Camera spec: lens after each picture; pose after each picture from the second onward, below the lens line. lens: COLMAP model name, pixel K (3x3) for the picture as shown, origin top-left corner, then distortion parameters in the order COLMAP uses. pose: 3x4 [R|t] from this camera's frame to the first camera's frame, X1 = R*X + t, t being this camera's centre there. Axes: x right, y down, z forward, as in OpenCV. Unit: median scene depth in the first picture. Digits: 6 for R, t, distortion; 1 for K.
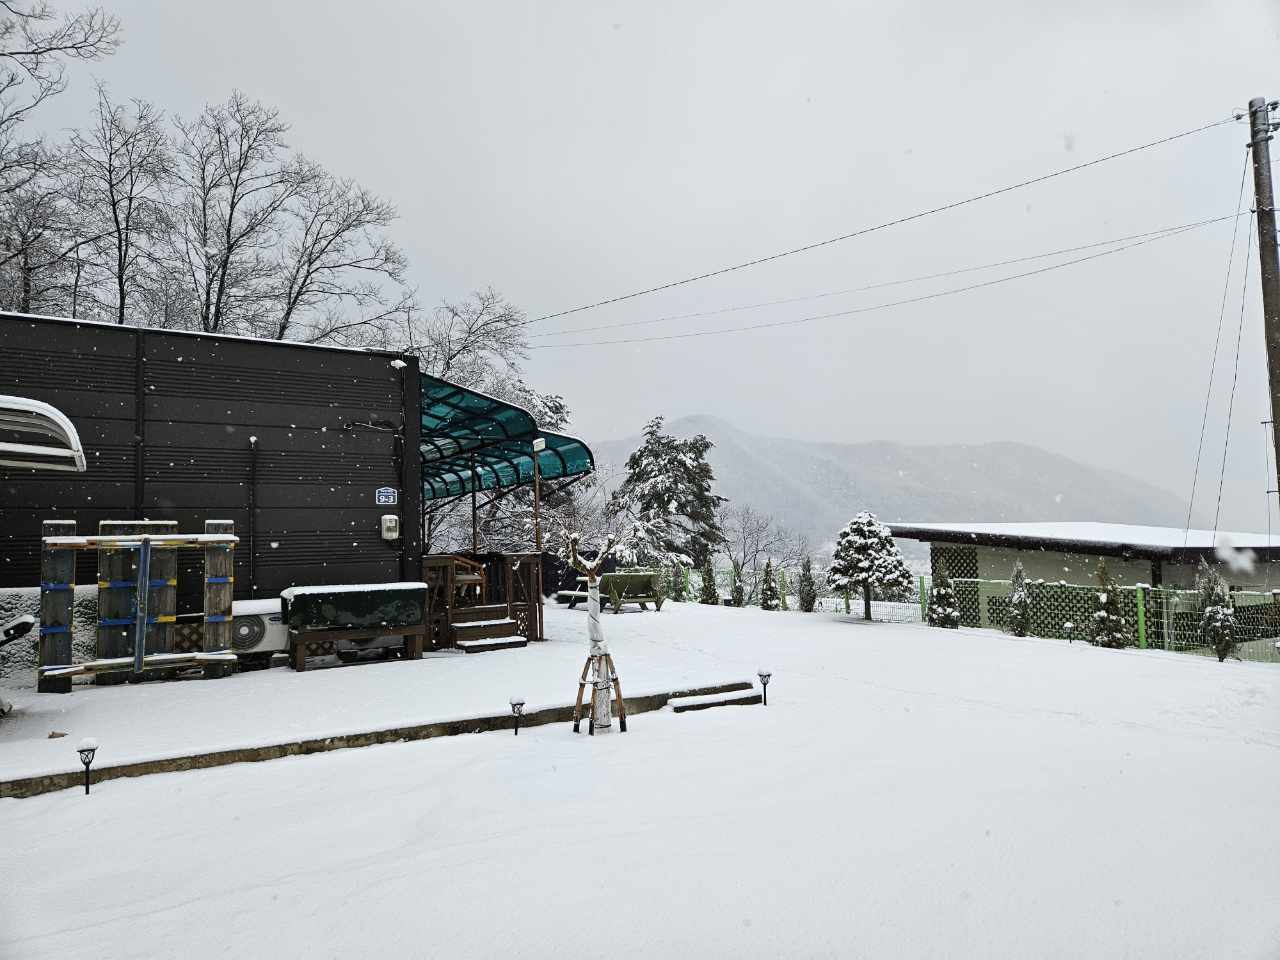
lens RADIAL K [[854.7, 0, 643.9], [0, 854.7, 483.9], [0, 0, 1]] dist [0.058762, -0.023619]
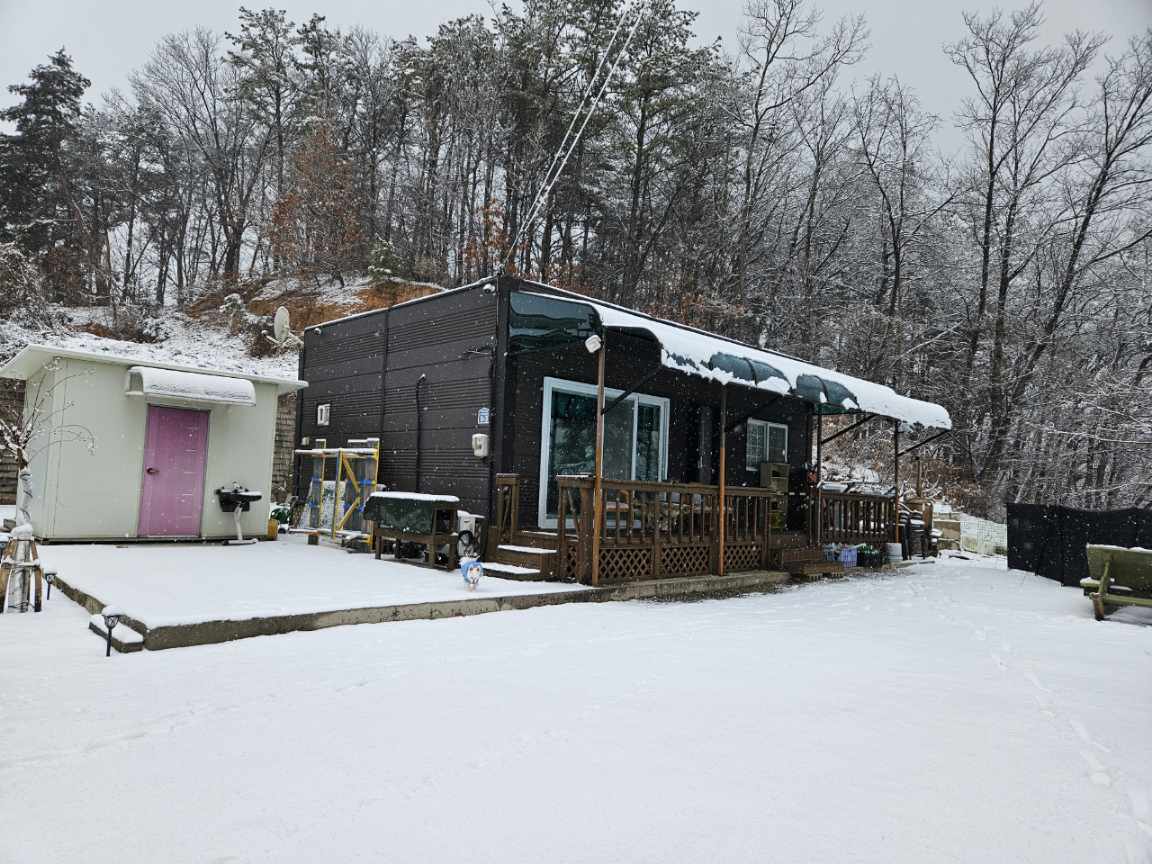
lens RADIAL K [[769.2, 0, 559.9], [0, 769.2, 452.2], [0, 0, 1]] dist [0.058762, -0.023619]
pose [[0.205175, -0.013122, -0.978637, 0.443427], [0.019042, 0.999774, -0.009413, 0.048179], [0.978540, -0.016704, 0.205378, 0.628404]]
